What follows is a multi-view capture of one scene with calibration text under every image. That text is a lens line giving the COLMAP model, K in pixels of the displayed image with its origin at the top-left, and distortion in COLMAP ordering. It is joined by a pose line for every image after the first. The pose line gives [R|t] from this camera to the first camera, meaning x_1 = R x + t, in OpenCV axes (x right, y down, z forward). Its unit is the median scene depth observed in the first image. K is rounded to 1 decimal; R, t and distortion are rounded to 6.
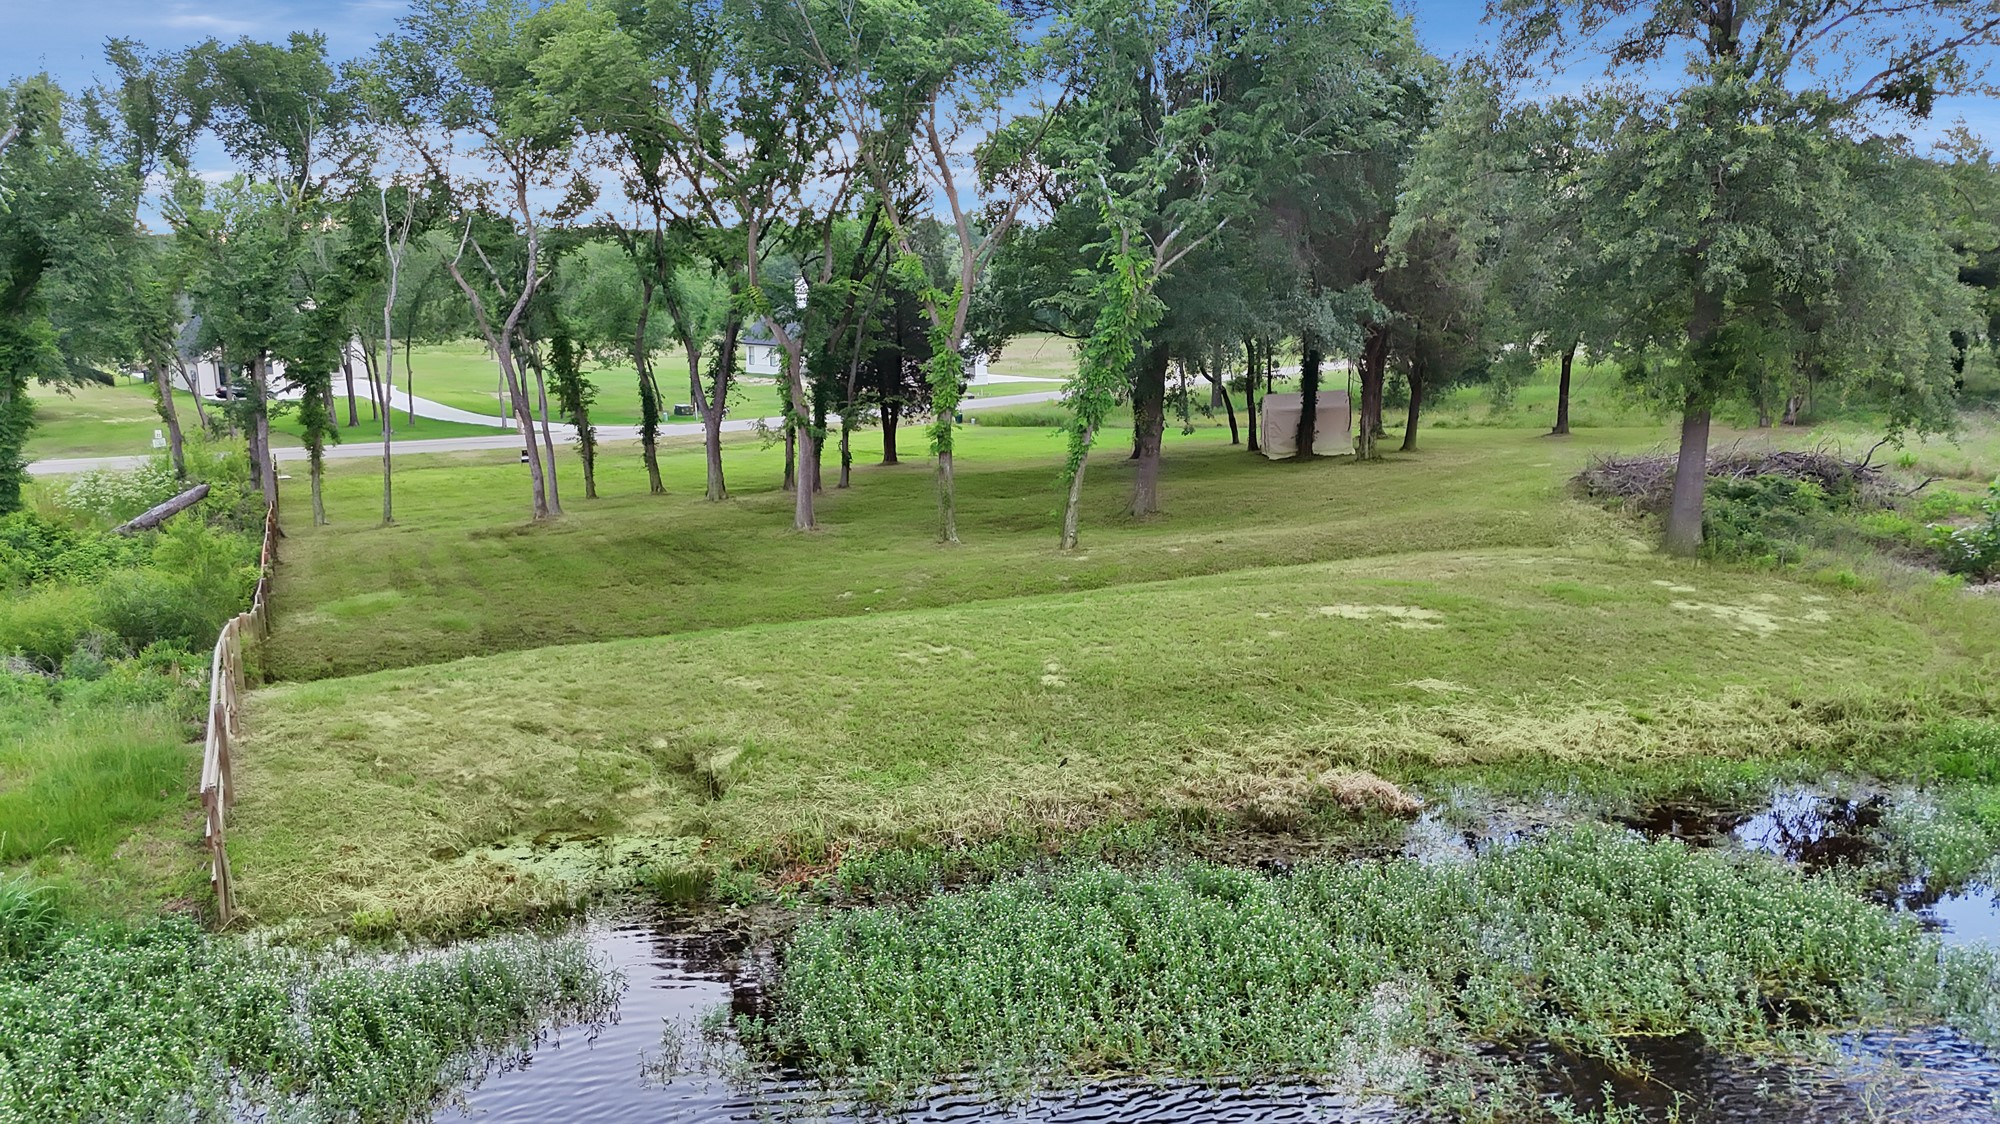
lens RADIAL K [[1478.6, 0, 1000.0], [0, 1478.6, 562.0], [0, 0, 1]] dist [0.007602, -0.000574]
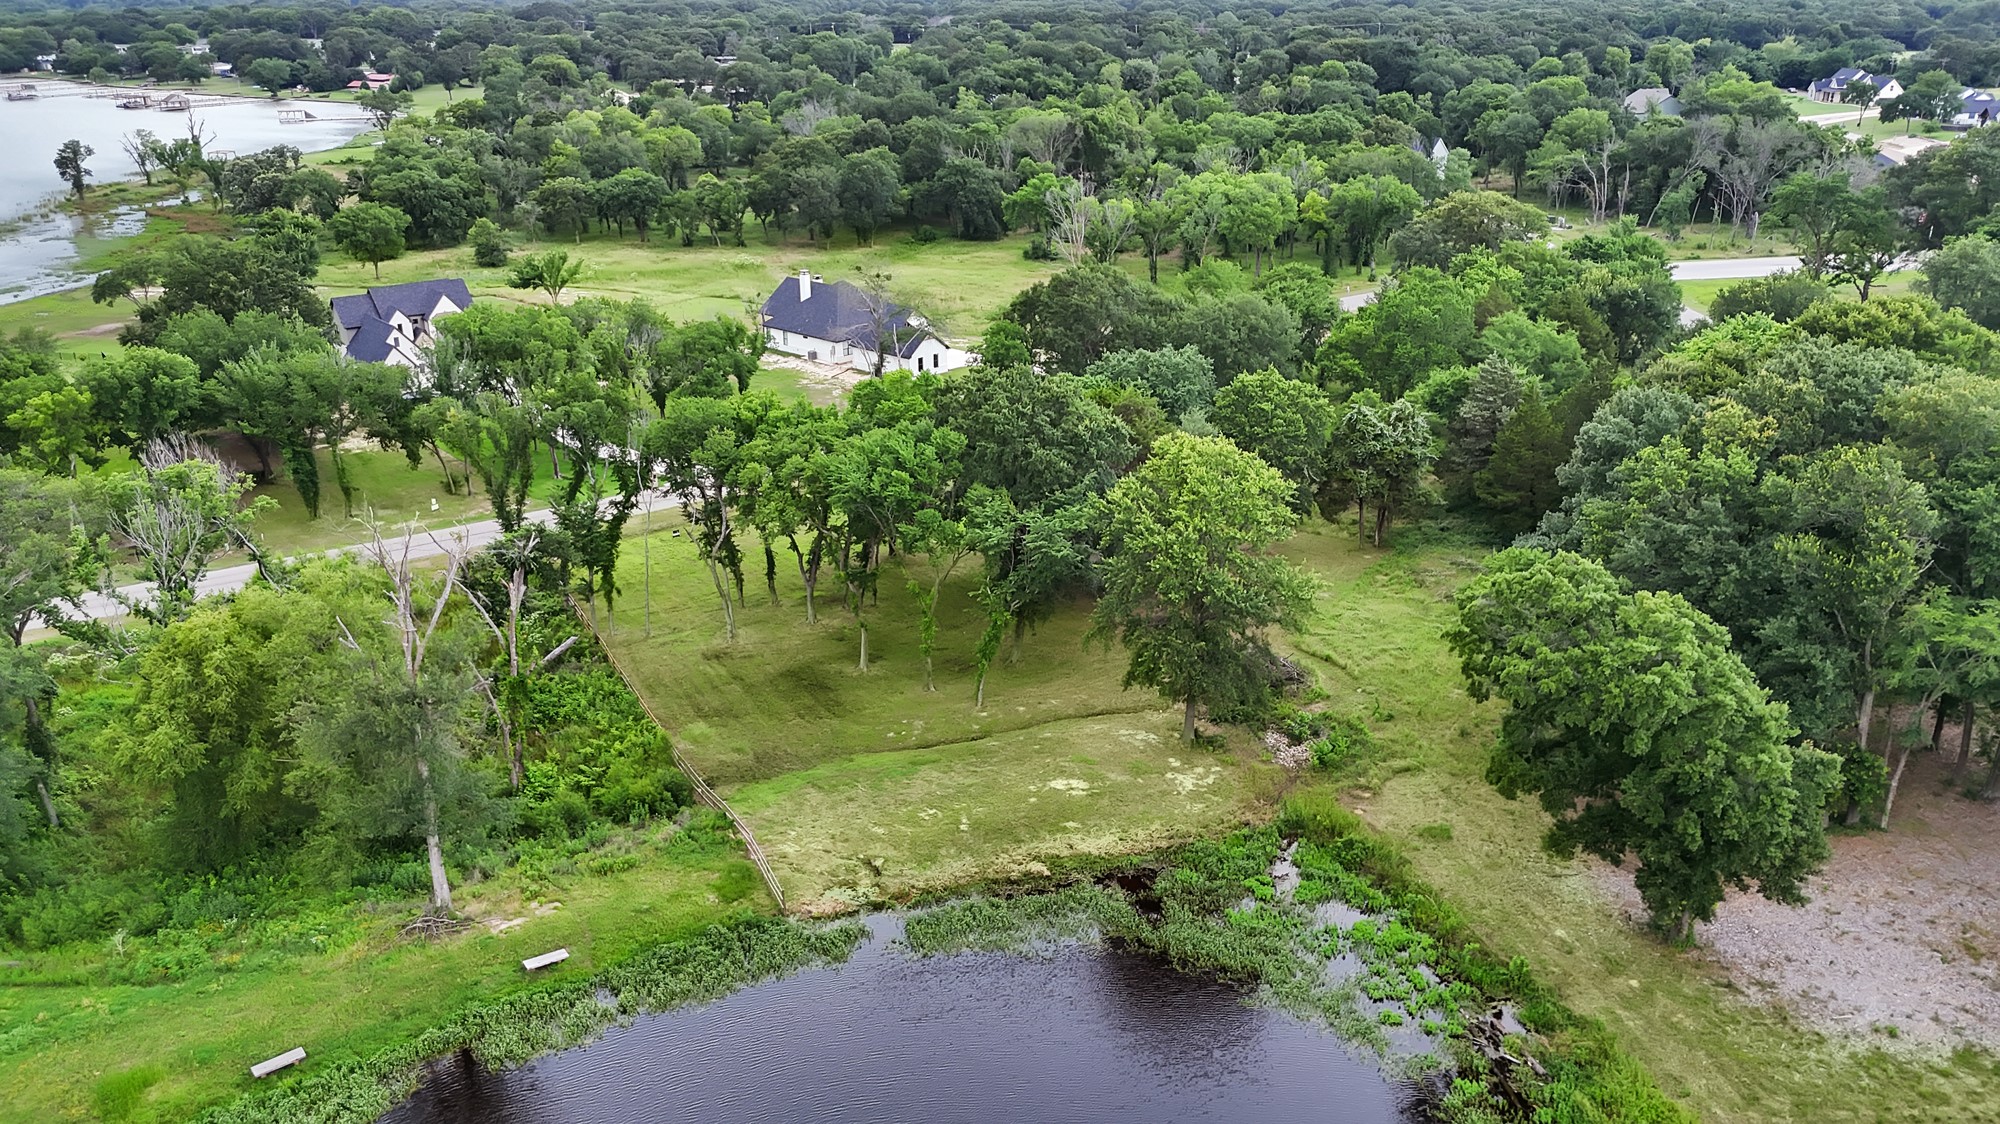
lens RADIAL K [[1478.6, 0, 1000.0], [0, 1478.6, 562.0], [0, 0, 1]] dist [0.007602, -0.000574]
pose [[0.999613, -0.005453, 0.027267, 0.033557], [0.000264, 0.982399, 0.186796, -1.369607], [-0.027805, -0.186717, 0.982020, -2.698529]]
